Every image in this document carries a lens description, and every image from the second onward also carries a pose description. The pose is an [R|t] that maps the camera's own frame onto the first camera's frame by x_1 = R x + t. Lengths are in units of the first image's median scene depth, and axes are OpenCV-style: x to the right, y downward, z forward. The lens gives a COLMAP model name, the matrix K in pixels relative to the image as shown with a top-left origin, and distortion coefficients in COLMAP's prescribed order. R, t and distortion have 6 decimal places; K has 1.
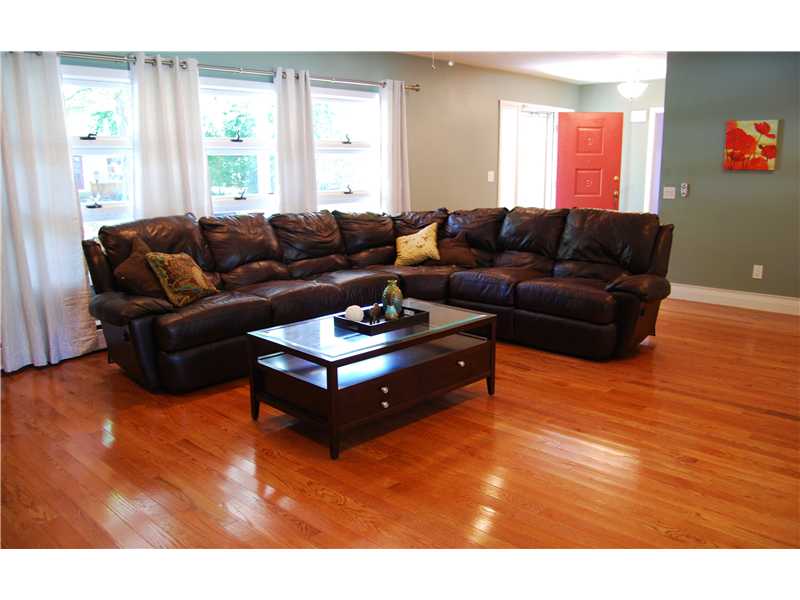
lens RADIAL K [[671.0, 0, 399.7], [0, 671.0, 302.1], [0, 0, 1]] dist [-0.058632, 0.013478]
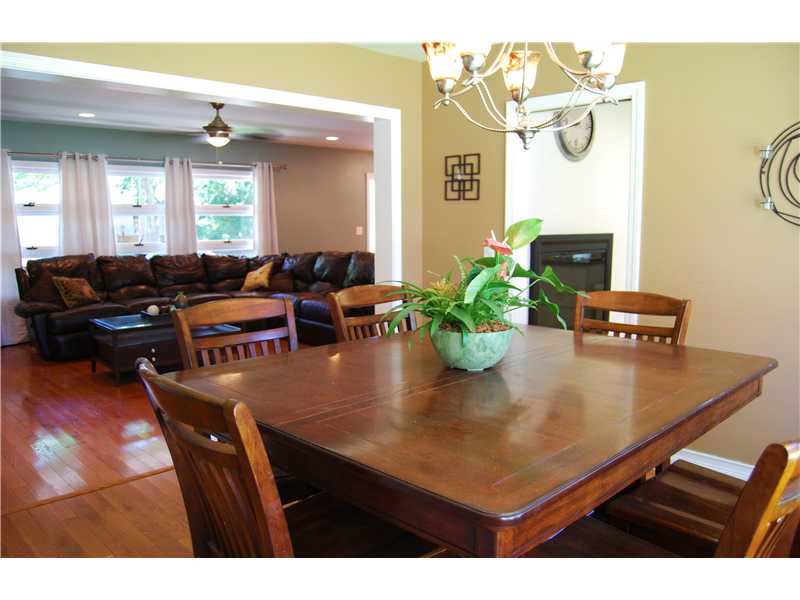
lens RADIAL K [[671.0, 0, 402.2], [0, 671.0, 299.3], [0, 0, 1]] dist [-0.058632, 0.013478]
pose [[0.998177, 0.009829, -0.059548, 0.471111], [-0.014876, 0.996277, -0.084912, 0.088066], [0.058491, 0.085643, 0.994607, -0.452870]]
